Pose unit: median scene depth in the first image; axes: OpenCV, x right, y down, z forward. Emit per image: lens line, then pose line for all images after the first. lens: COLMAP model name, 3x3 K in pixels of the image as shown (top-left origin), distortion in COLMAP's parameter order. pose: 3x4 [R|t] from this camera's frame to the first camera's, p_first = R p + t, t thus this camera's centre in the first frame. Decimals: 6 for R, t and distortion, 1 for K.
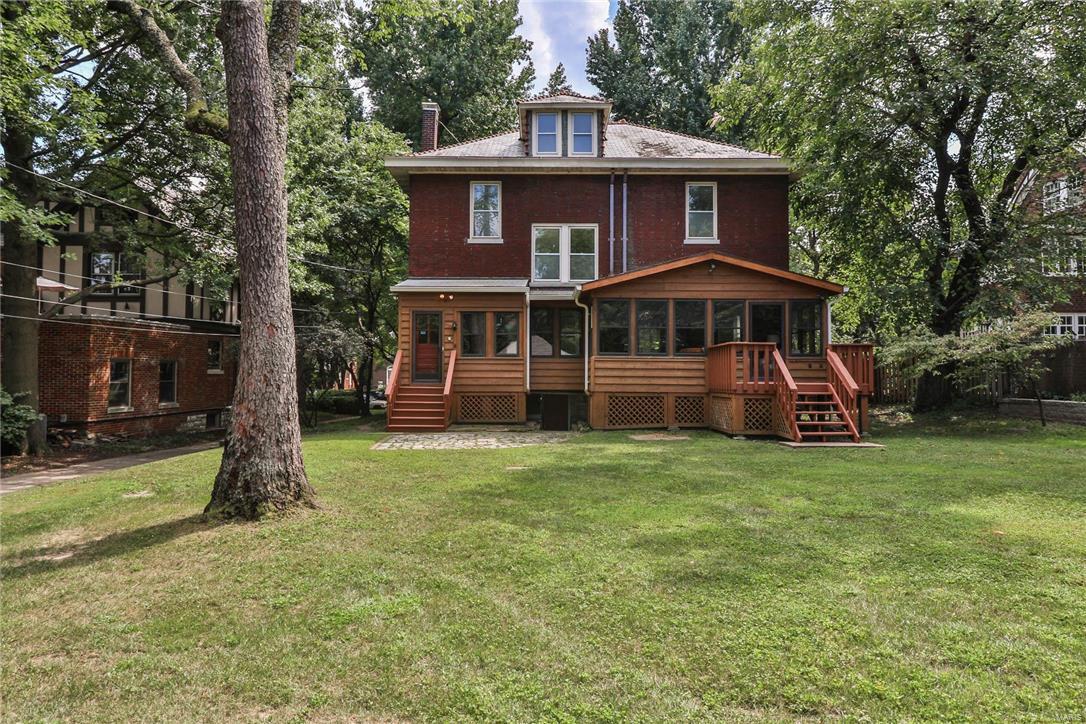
lens RADIAL K [[683.6, 0, 543.0], [0, 683.6, 362.0], [0, 0, 1]] dist [0.001225, 0.000061]
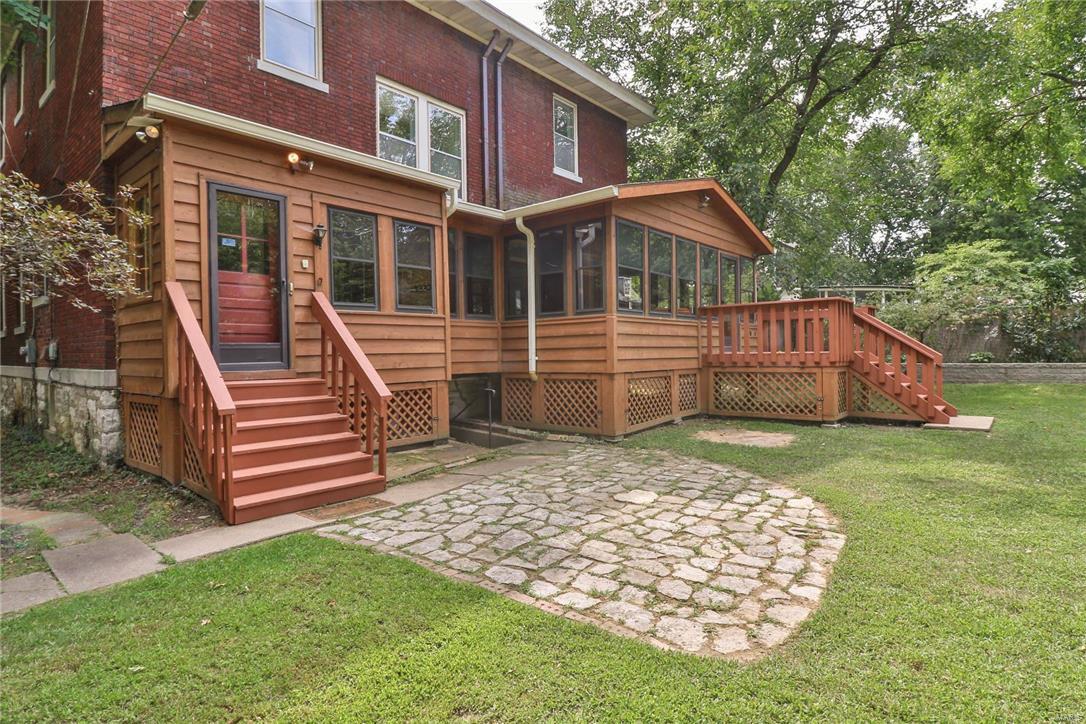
lens RADIAL K [[569.1, 0, 543.0], [0, 569.1, 362.0], [0, 0, 1]] dist [-0.002980, -0.000340]
pose [[0.654644, -0.026567, 0.755470, -0.309451], [0.001966, 0.999439, 0.033443, 0.015547], [-0.755934, -0.020408, 0.654329, 0.654249]]
